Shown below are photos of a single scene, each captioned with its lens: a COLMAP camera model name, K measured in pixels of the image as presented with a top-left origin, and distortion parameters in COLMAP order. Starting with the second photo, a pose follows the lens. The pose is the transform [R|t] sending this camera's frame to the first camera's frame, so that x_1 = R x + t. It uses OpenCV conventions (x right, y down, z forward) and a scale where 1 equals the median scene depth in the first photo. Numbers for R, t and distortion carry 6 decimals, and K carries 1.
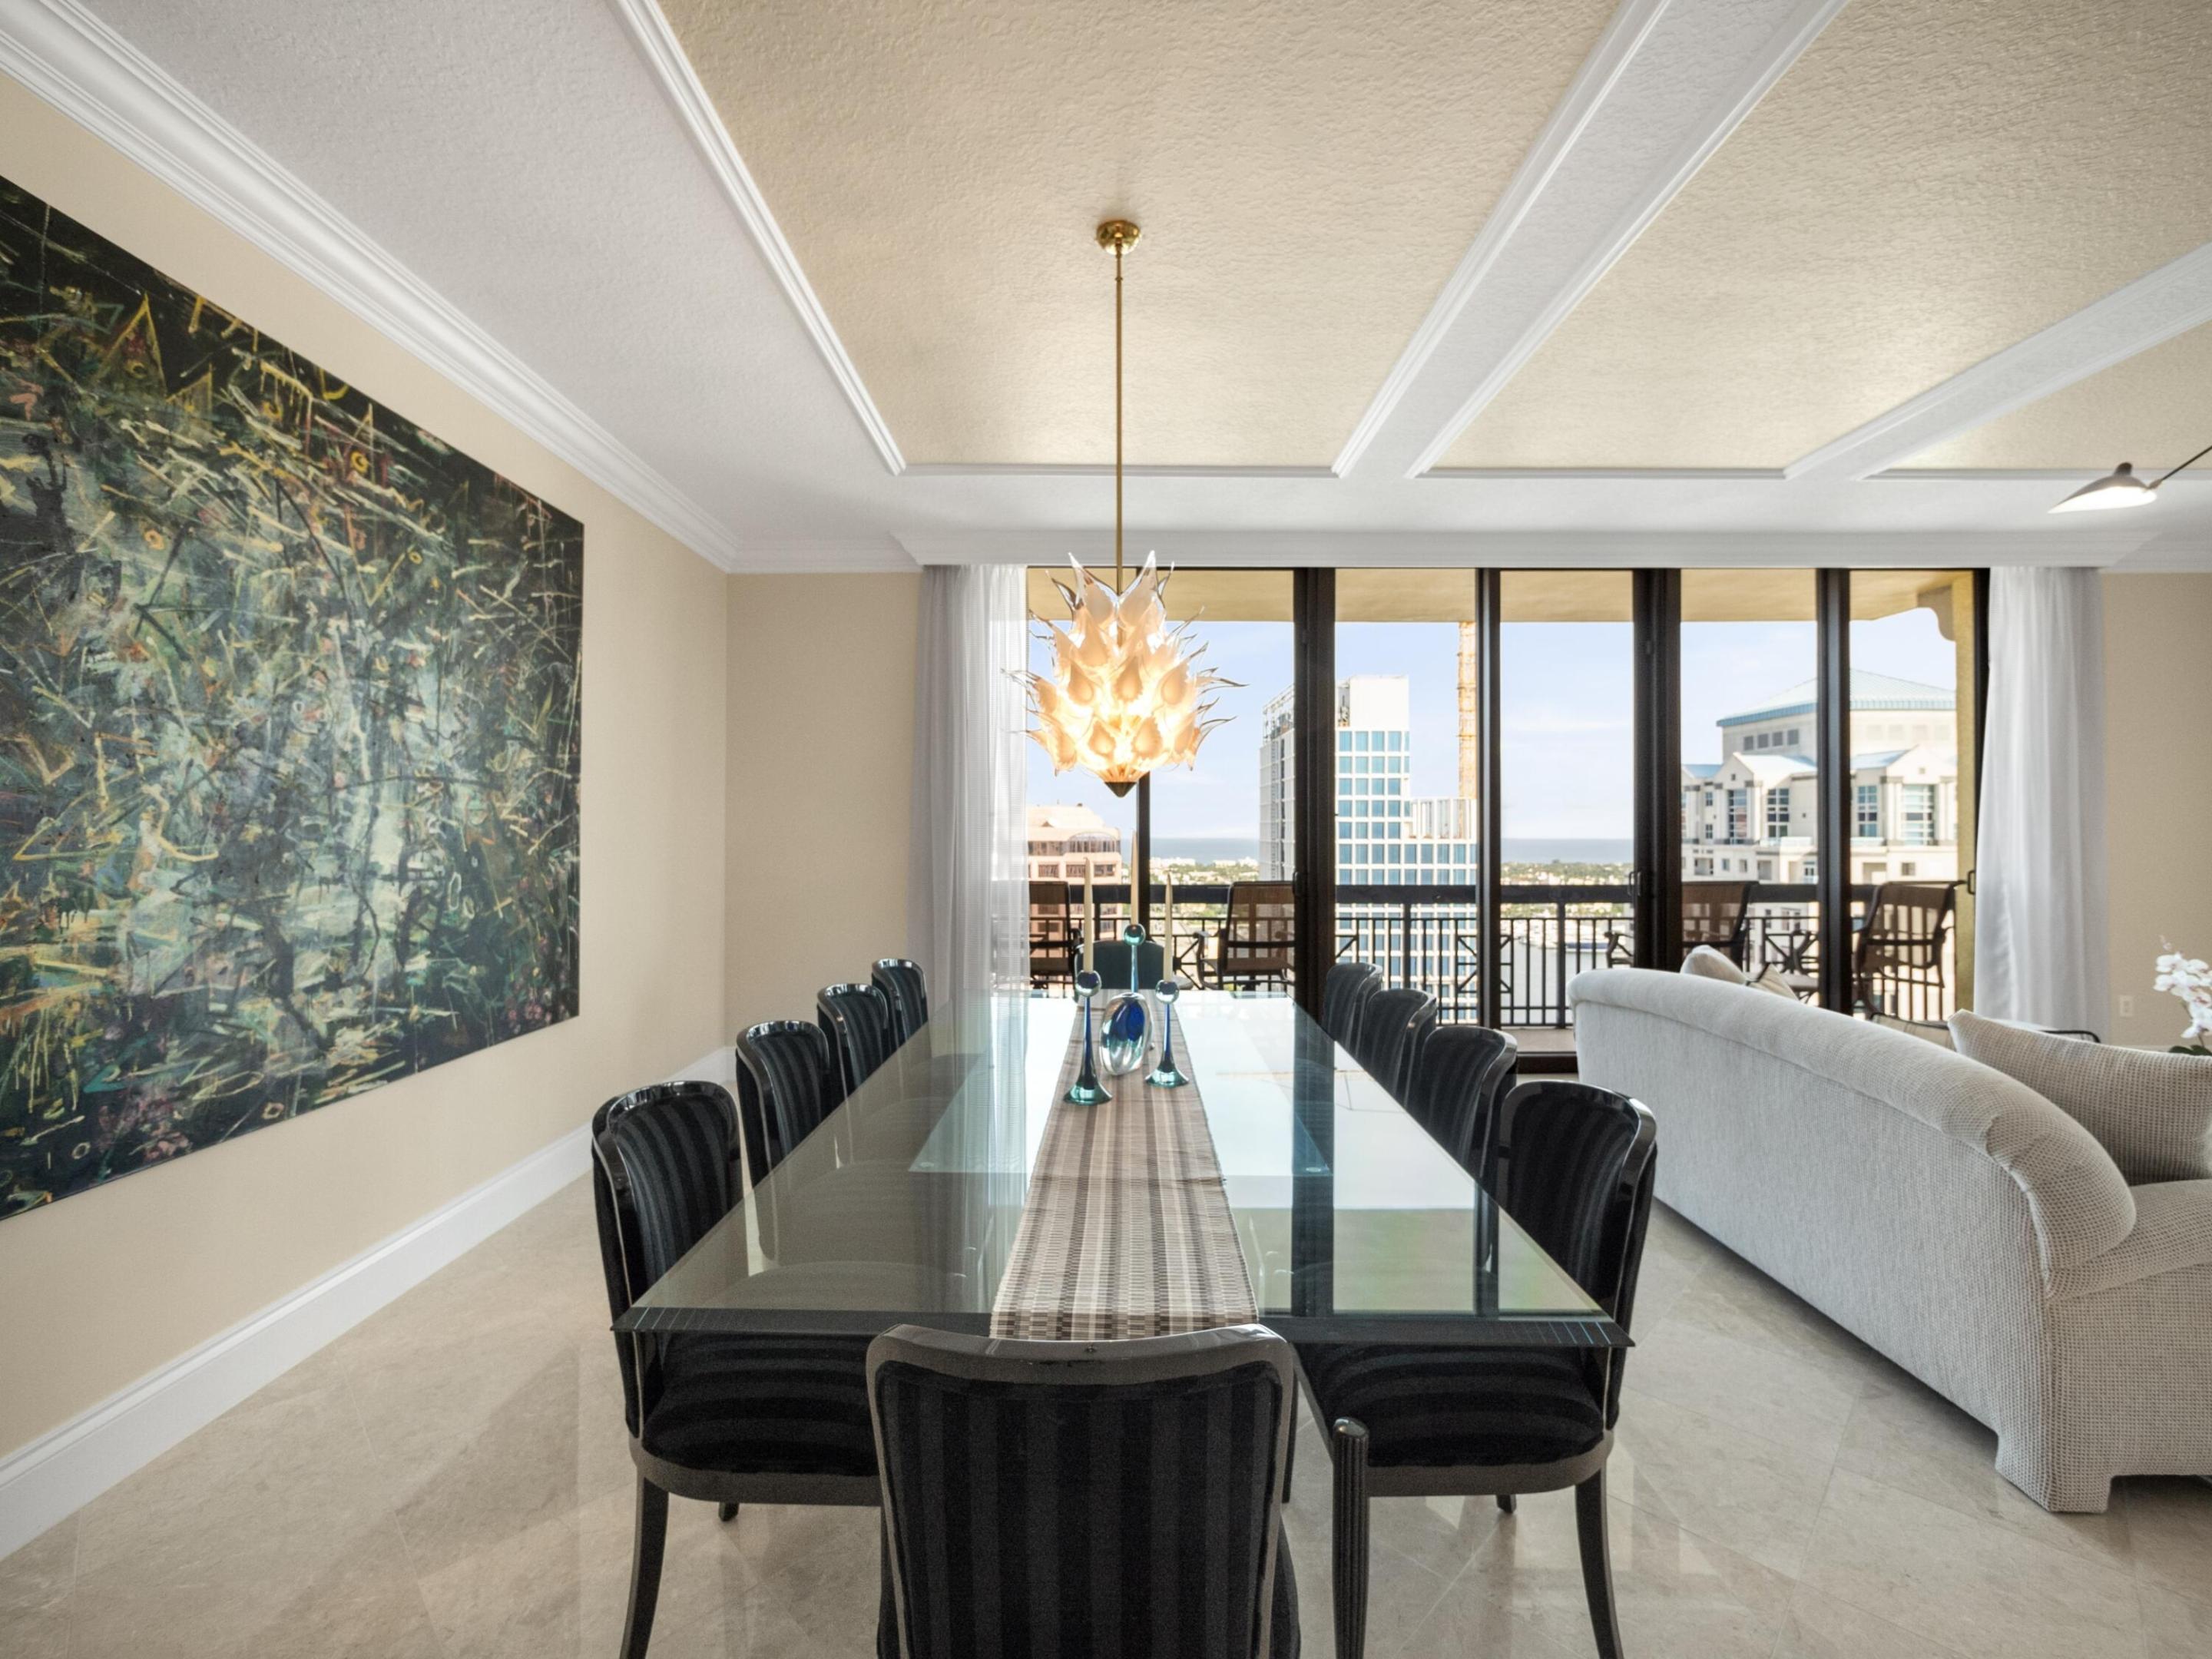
lens RADIAL K [[949.0, 0, 1106.0], [0, 949.0, 815.5], [0, 0, 1]] dist [0.010393, 0.000742]
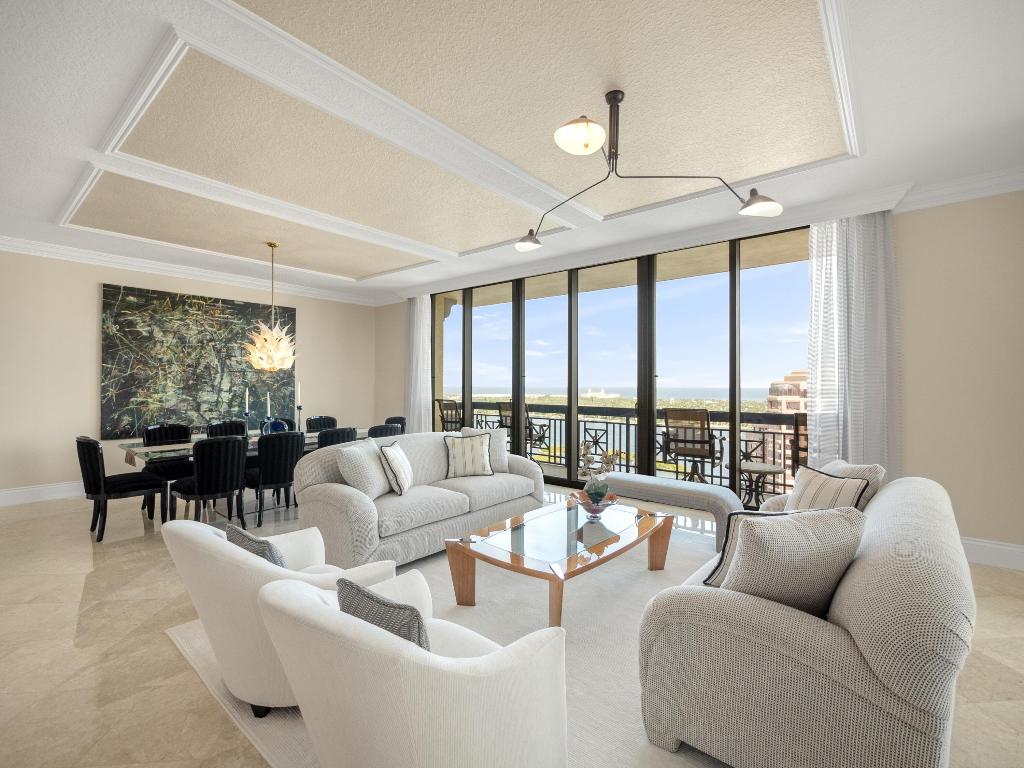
lens RADIAL K [[461.5, 0, 506.3], [0, 461.5, 377.7], [0, 0, 1]] dist [0.013238, 0.000022]
pose [[0.765259, -0.007531, -0.643678, 2.038542], [0.008599, 0.999962, -0.001476, 0.008832], [0.643665, -0.004406, 0.765295, 0.071844]]
